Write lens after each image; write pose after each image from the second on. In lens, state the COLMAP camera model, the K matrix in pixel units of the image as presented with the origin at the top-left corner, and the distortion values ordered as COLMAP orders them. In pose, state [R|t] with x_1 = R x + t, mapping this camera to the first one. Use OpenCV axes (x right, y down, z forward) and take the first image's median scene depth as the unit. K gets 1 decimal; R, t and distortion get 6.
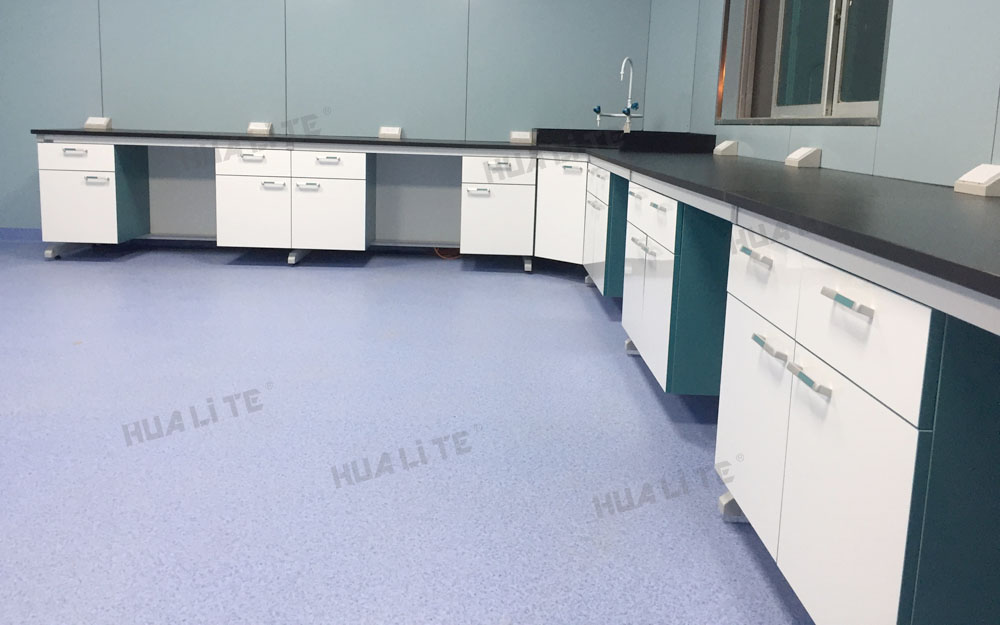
lens RADIAL K [[857.9, 0, 500.0], [0, 857.9, 312.5], [0, 0, 1]] dist [0.004954, 0.000774]
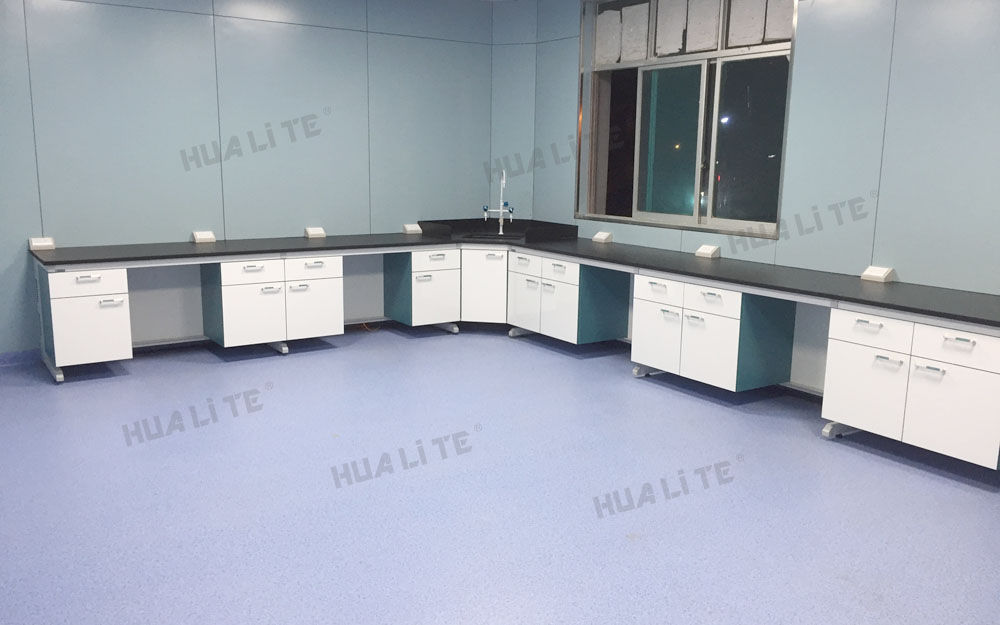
lens RADIAL K [[857.9, 0, 500.0], [0, 857.9, 312.5], [0, 0, 1]] dist [0.004954, 0.000774]
pose [[0.827943, -0.121143, 0.547571, -0.655788], [0.132173, 0.991037, 0.019405, -0.099403], [-0.545014, 0.056308, 0.836534, -0.149846]]
